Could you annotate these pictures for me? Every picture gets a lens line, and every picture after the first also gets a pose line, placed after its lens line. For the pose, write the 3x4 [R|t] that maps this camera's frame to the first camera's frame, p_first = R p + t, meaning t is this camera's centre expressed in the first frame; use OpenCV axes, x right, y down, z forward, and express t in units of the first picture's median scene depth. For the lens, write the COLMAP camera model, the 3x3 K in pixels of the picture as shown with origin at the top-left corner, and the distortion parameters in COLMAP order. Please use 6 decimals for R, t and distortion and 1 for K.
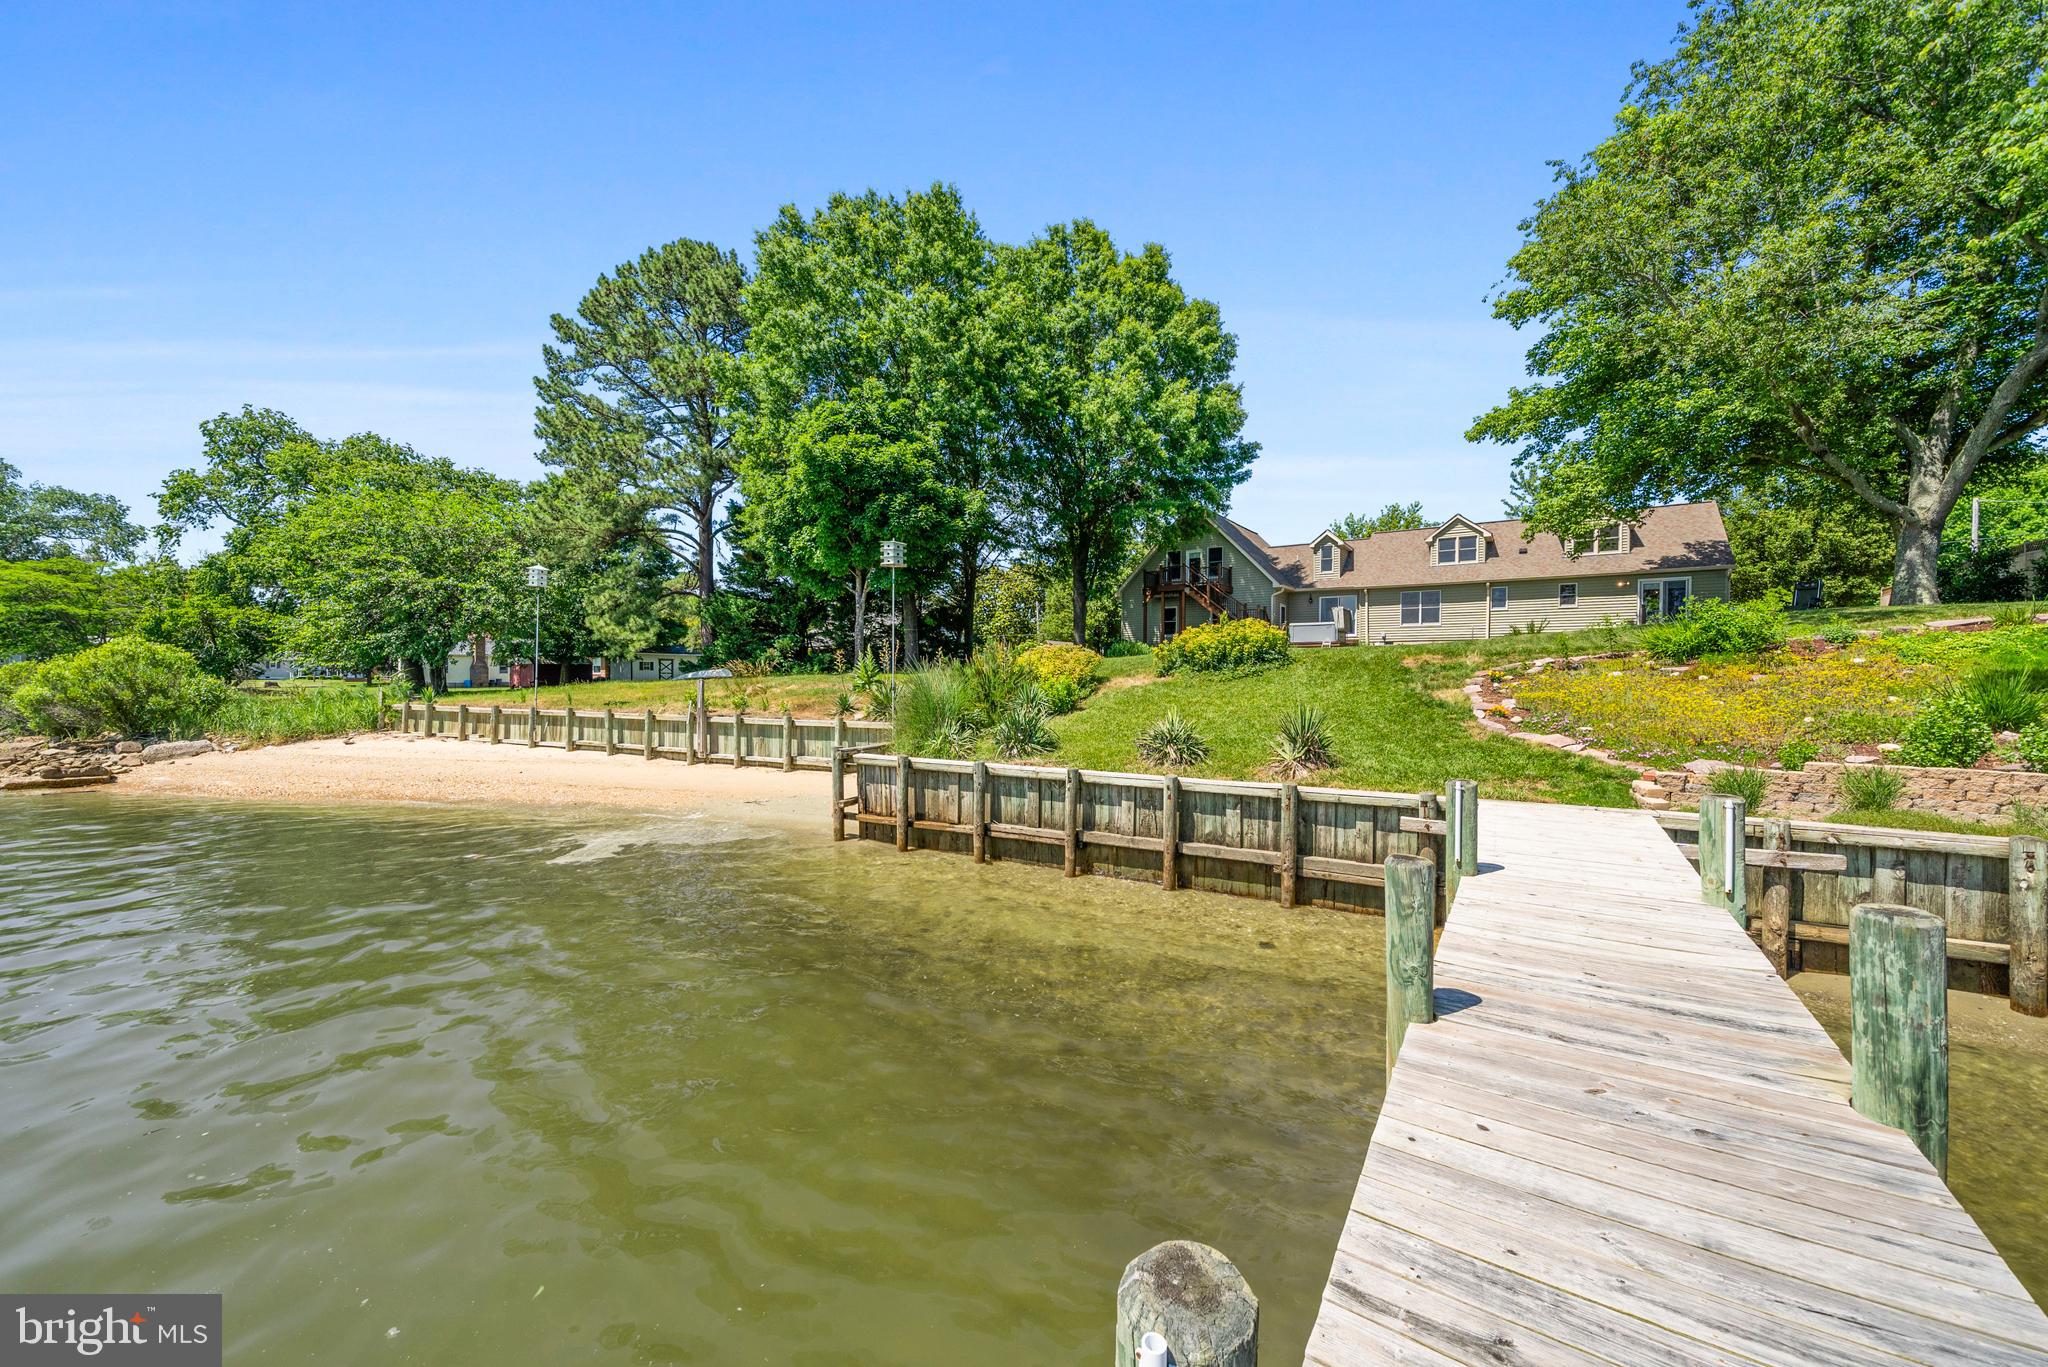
lens RADIAL K [[790.0, 0, 984.6], [0, 790.0, 680.3], [0, 0, 1]] dist [-0.000864, -0.000017]
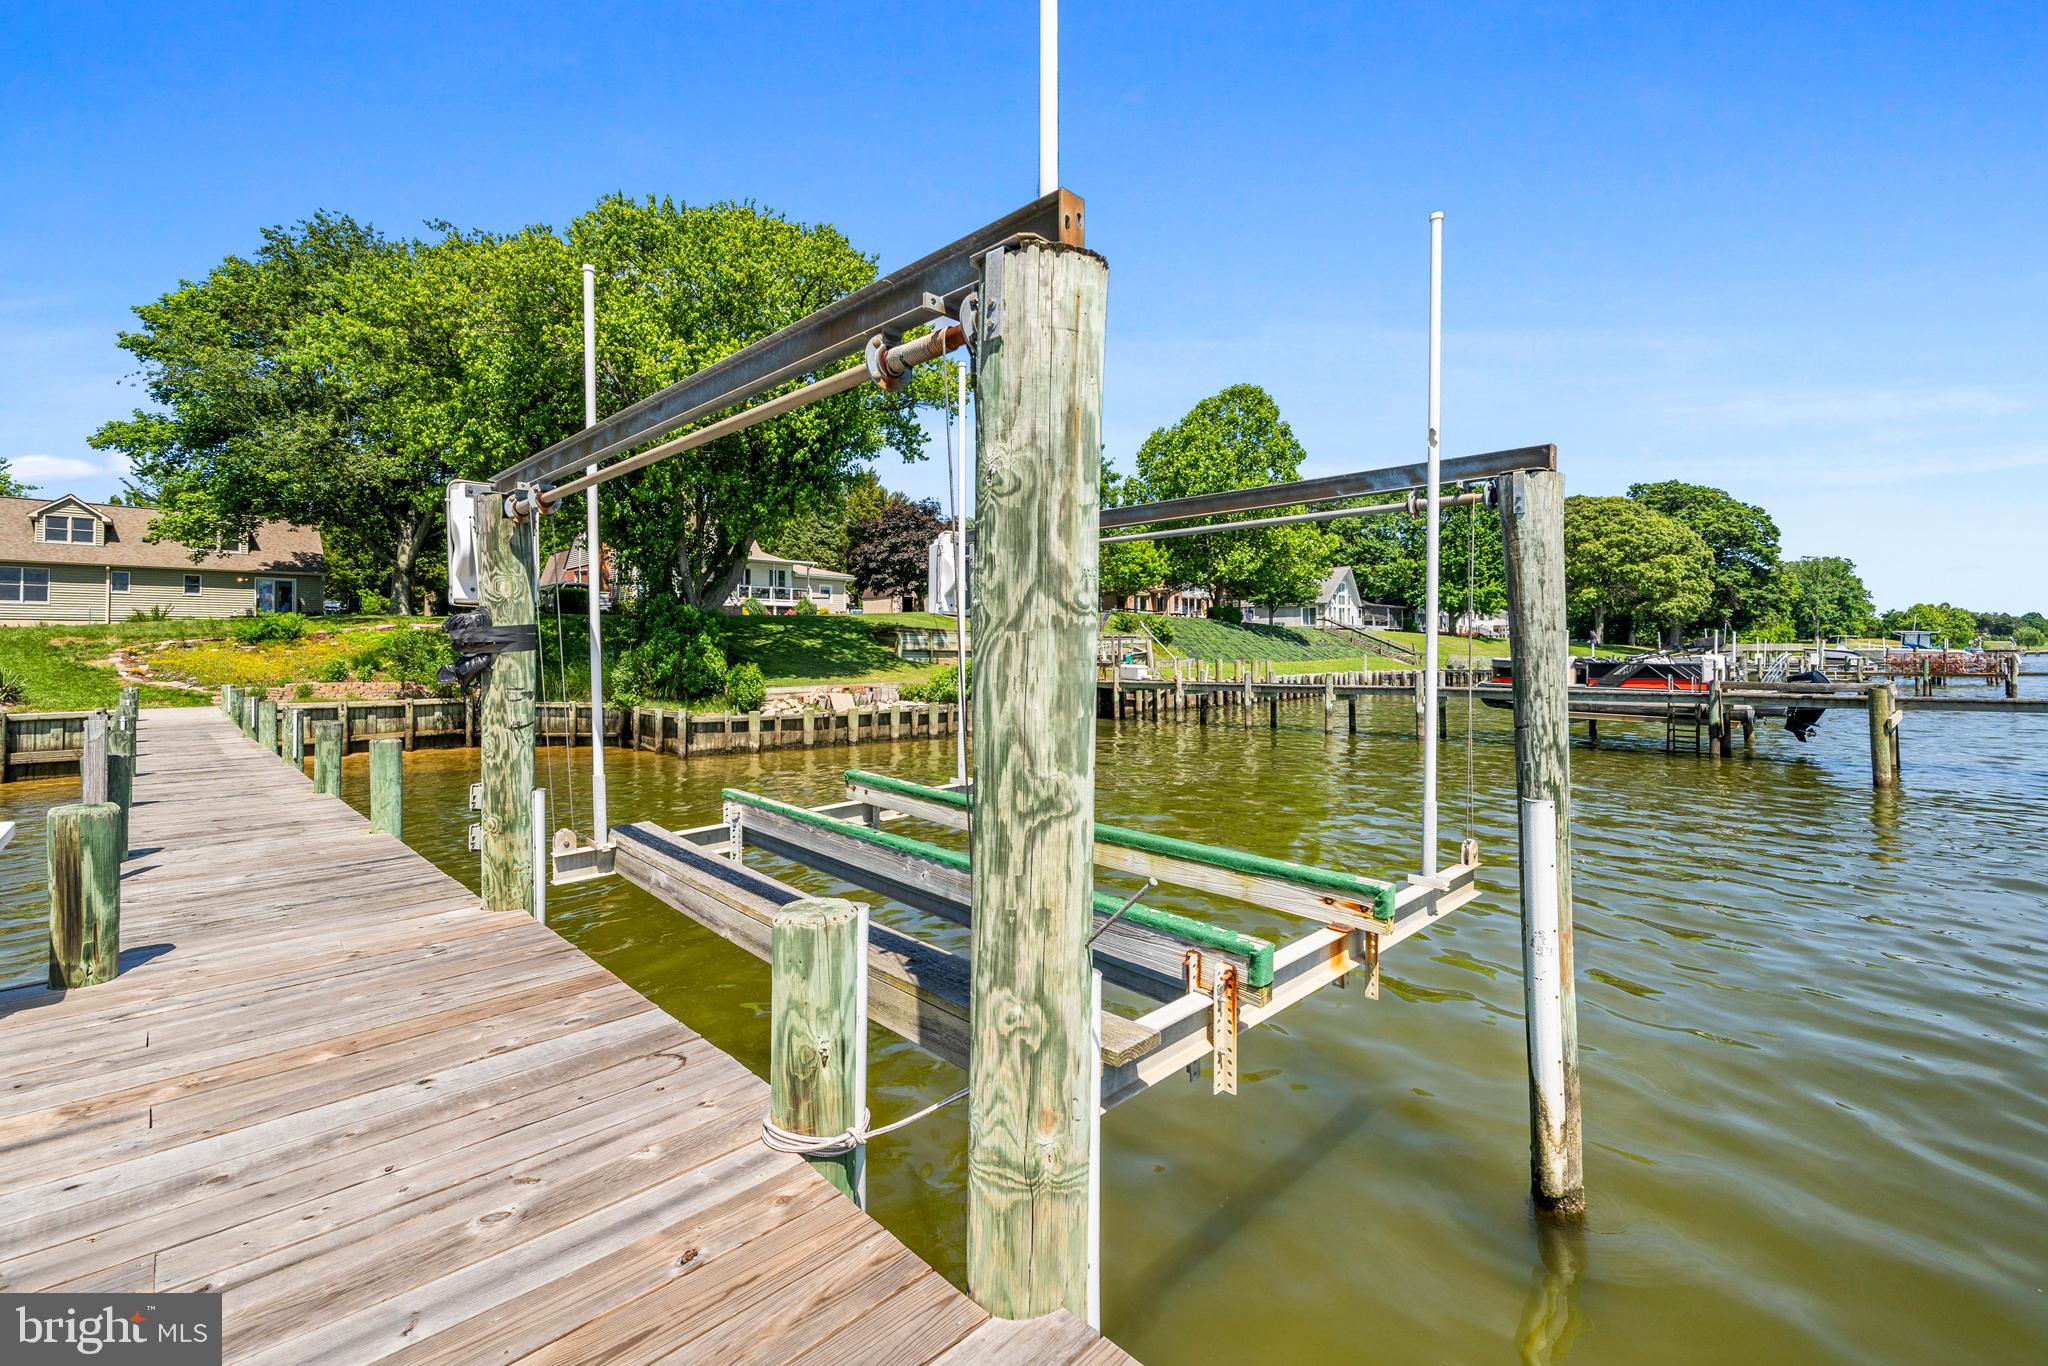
lens RADIAL K [[840.9, 0, 981.1], [0, 840.9, 644.1], [0, 0, 1]] dist [0.000680, -0.000374]
pose [[0.186666, 0.007637, 0.982394, -0.265591], [0.015386, 0.999824, -0.010696, 0.009161], [-0.982303, 0.017112, 0.186516, -0.378048]]
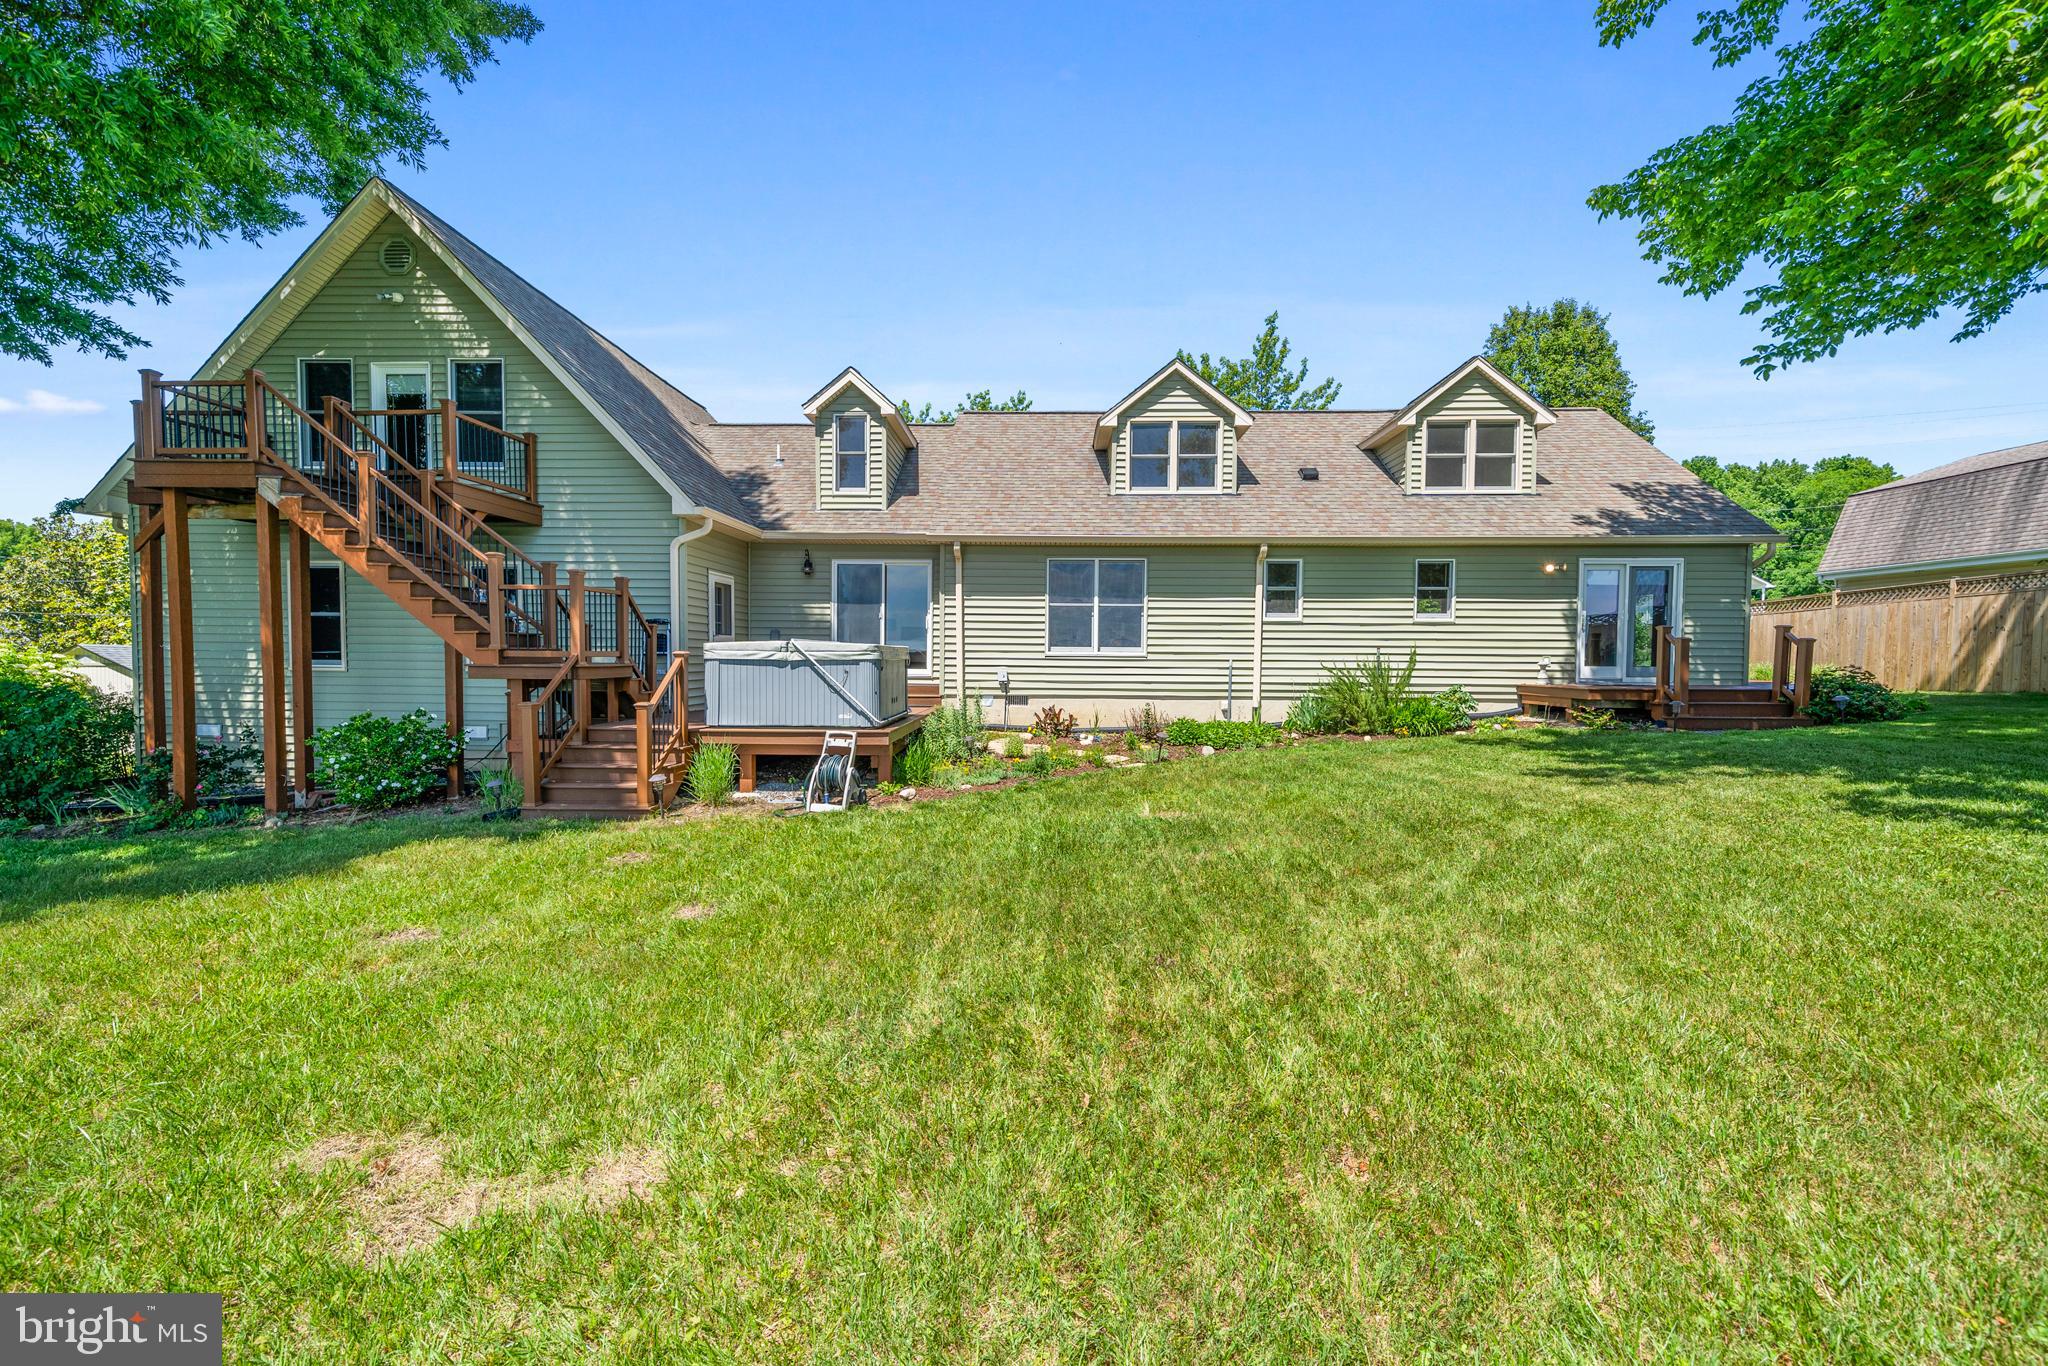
lens RADIAL K [[790.0, 0, 1022.3], [0, 790.0, 677.6], [0, 0, 1]] dist [-0.000864, -0.000017]
pose [[0.830796, -0.012445, 0.556438, 0.381780], [-0.000566, 0.999731, 0.023204, -0.079364], [-0.556577, -0.019593, 0.830565, 0.845650]]
